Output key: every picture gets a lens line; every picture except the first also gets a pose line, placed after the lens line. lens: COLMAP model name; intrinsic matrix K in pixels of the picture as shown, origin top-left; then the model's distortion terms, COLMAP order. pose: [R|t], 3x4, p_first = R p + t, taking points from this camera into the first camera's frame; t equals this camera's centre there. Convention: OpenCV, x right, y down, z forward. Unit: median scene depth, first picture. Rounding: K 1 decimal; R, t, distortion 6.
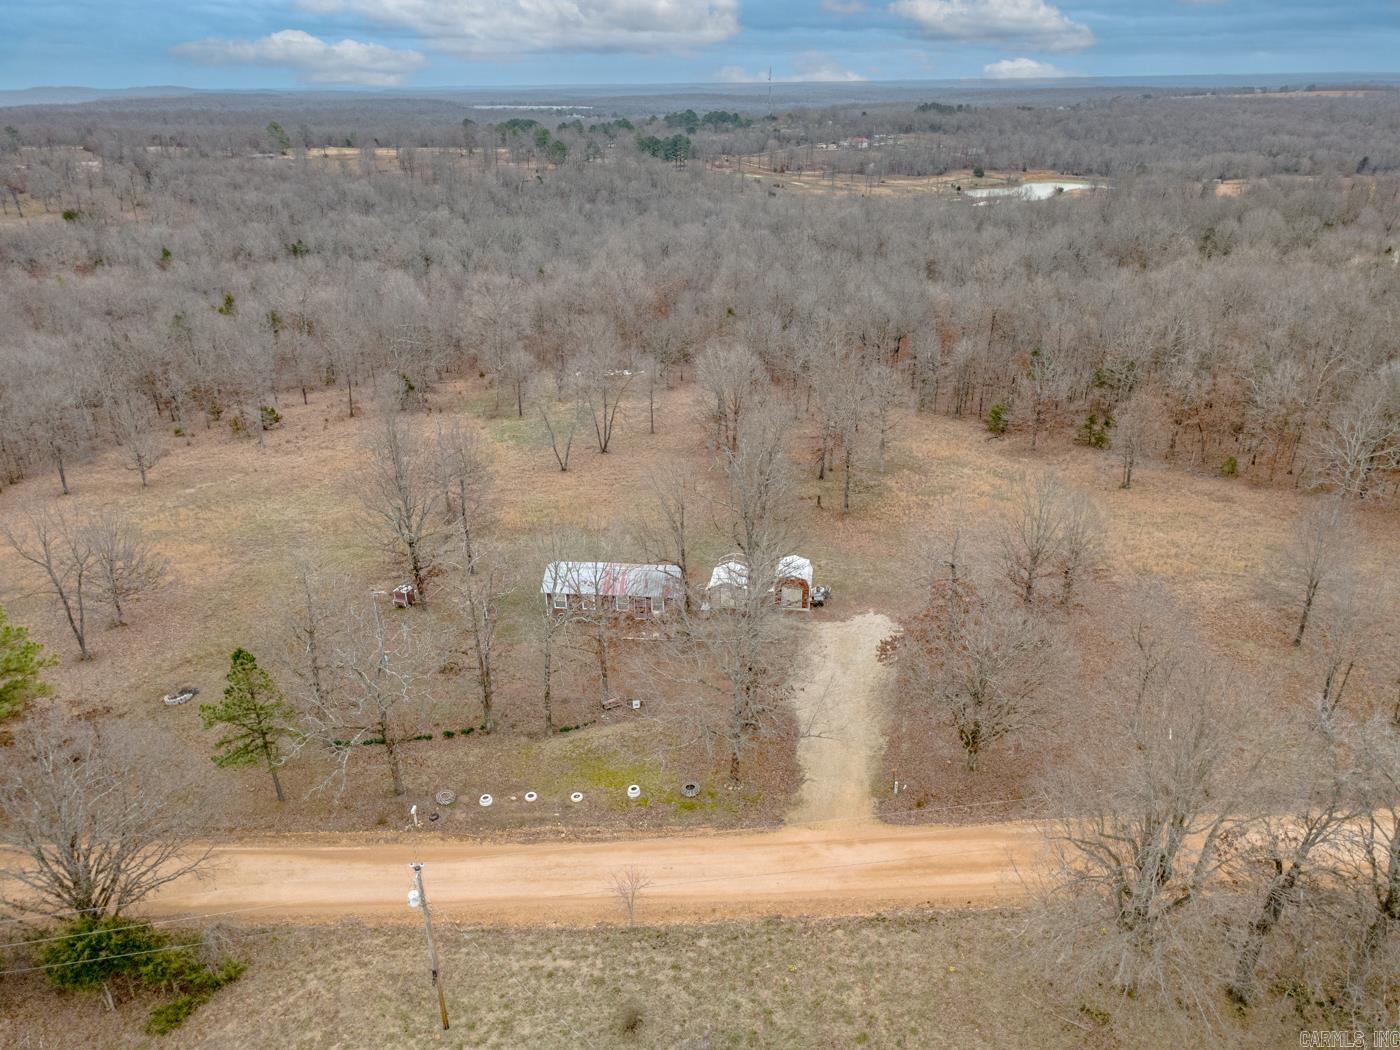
lens RADIAL K [[1005.8, 0, 700.0], [0, 1005.8, 525.0], [0, 0, 1]] dist [0.021737, -0.000348]
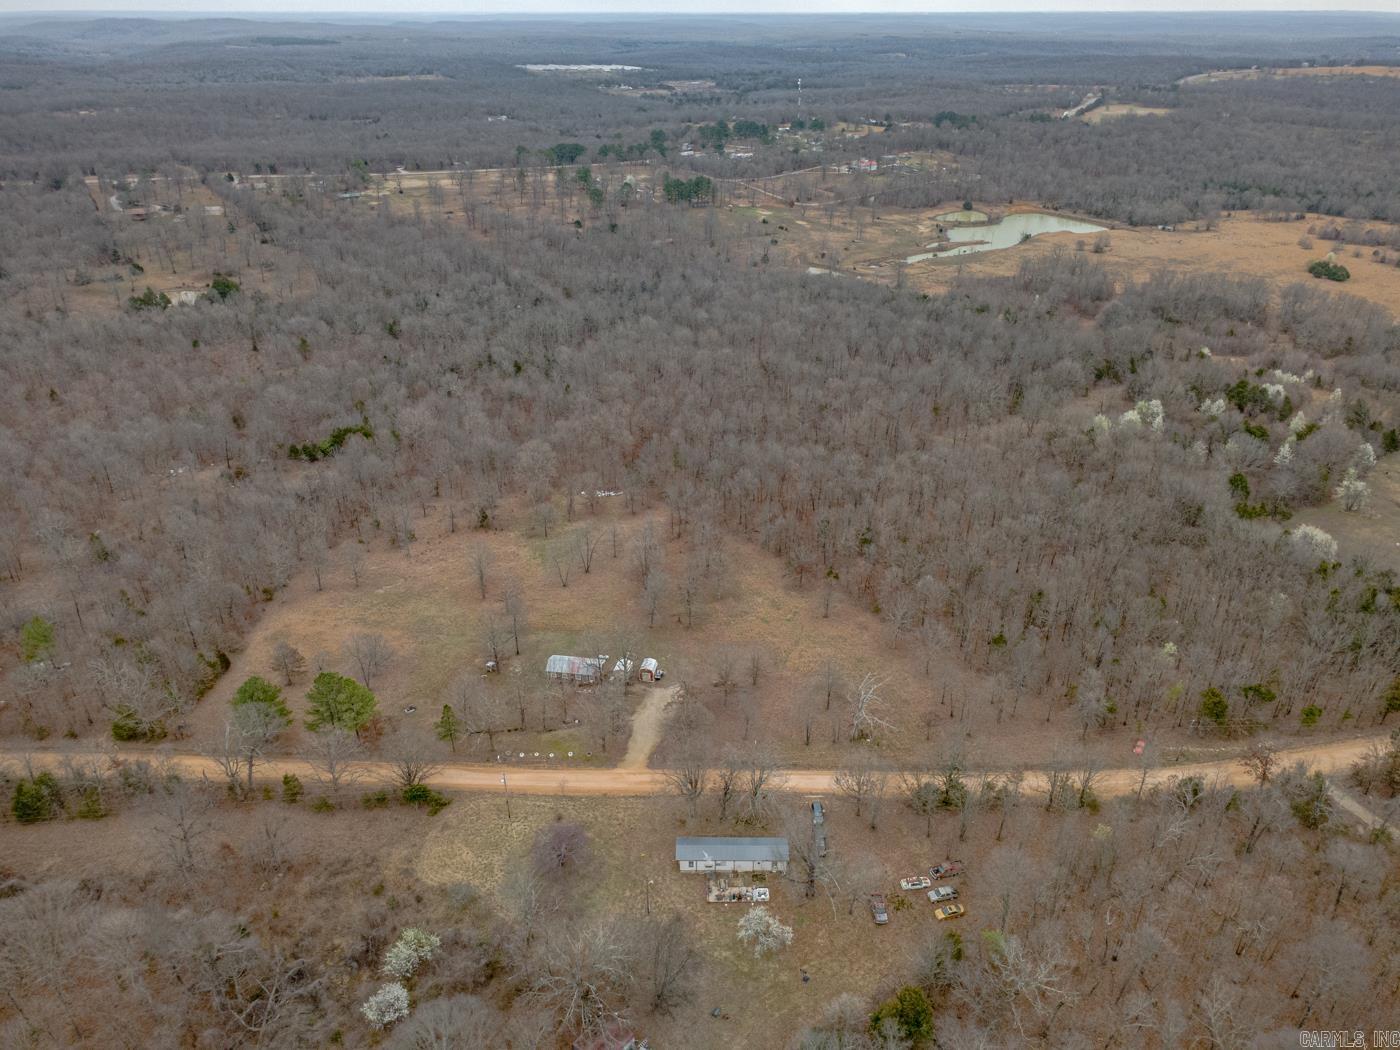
lens RADIAL K [[1005.8, 0, 700.0], [0, 1005.8, 525.0], [0, 0, 1]] dist [0.021737, -0.000348]
pose [[0.998571, 0.036073, -0.039422, 0.377186], [-0.033656, 0.997610, 0.060349, -0.557846], [0.041505, -0.058936, 0.997399, -1.769617]]
